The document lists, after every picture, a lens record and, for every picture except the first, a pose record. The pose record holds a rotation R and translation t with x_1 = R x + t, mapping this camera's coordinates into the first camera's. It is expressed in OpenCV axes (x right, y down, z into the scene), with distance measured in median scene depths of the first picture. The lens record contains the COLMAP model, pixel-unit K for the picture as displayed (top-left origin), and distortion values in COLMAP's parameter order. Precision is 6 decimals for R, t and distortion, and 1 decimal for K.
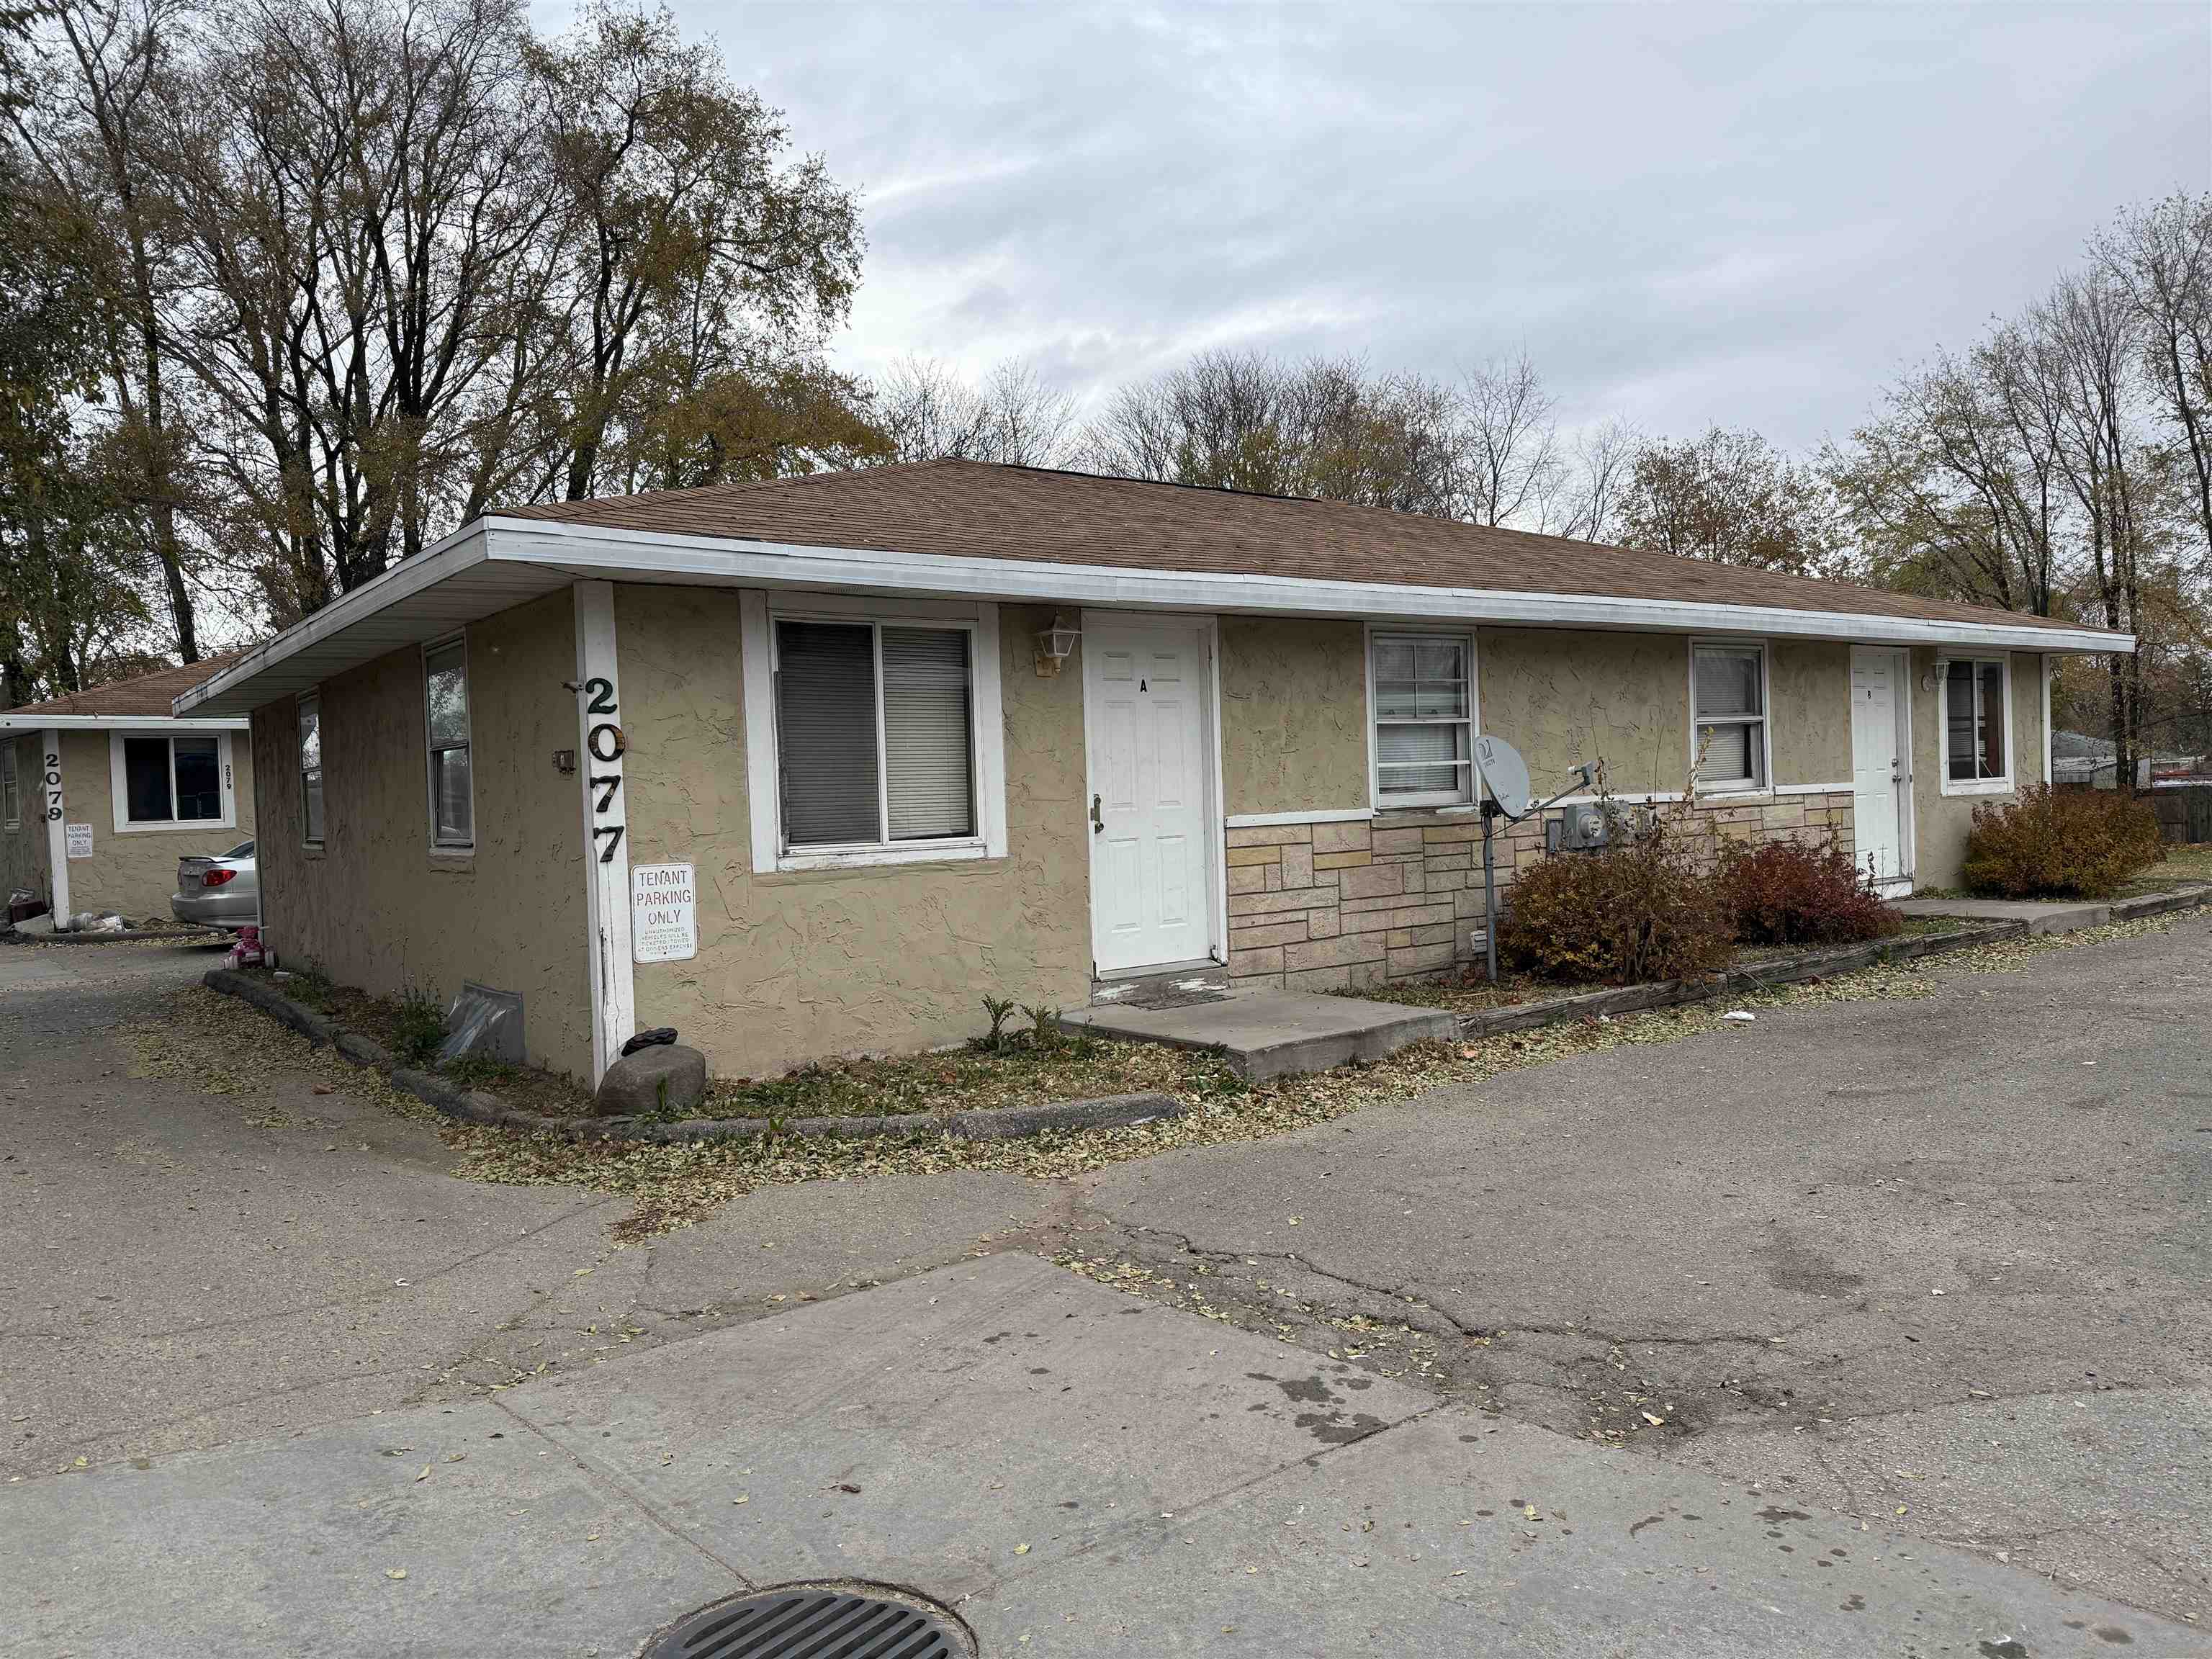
lens RADIAL K [[1559.3, 0, 1119.7], [0, 1559.3, 814.3], [0, 0, 1]] dist [0.036604, -0.046301]
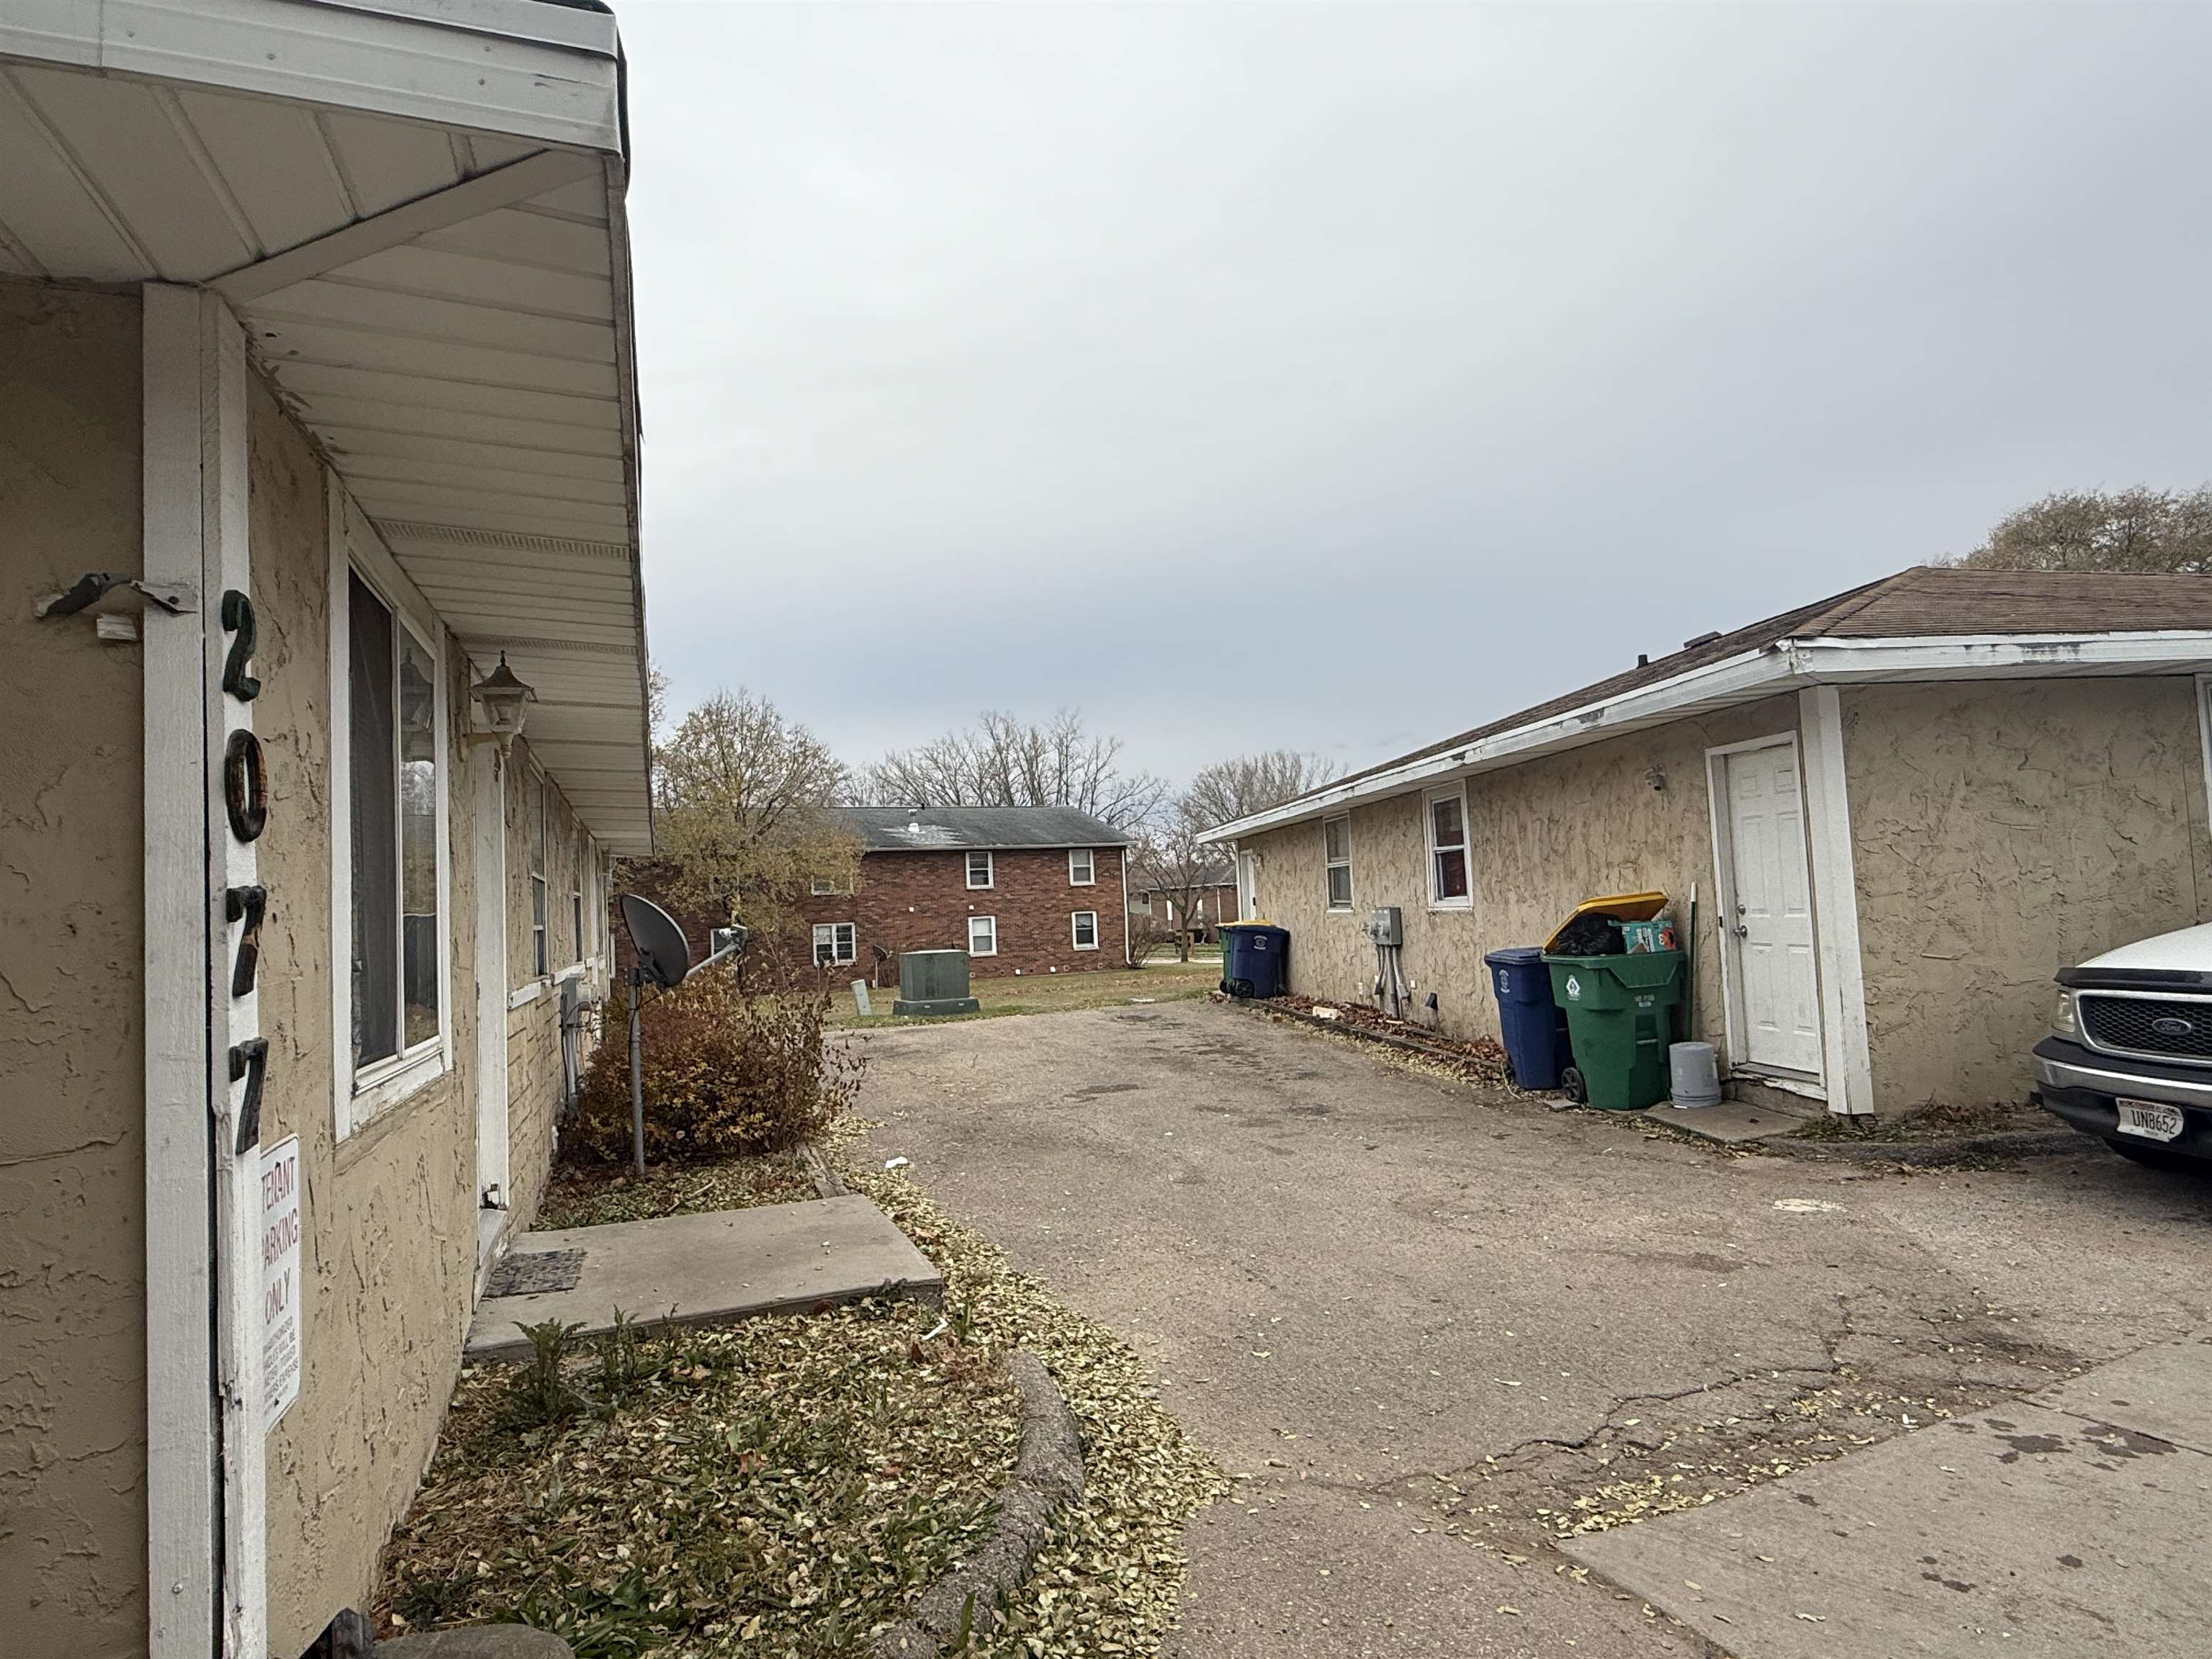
lens RADIAL K [[1296.6, 0, 1106.3], [0, 1296.6, 831.3], [0, 0, 1]] dist [0.001668, -0.001363]
pose [[0.275249, 0.080164, 0.958025, -0.893258], [0.048963, 0.994055, -0.097247, 0.005584], [-0.960125, 0.073675, 0.269688, 1.273640]]
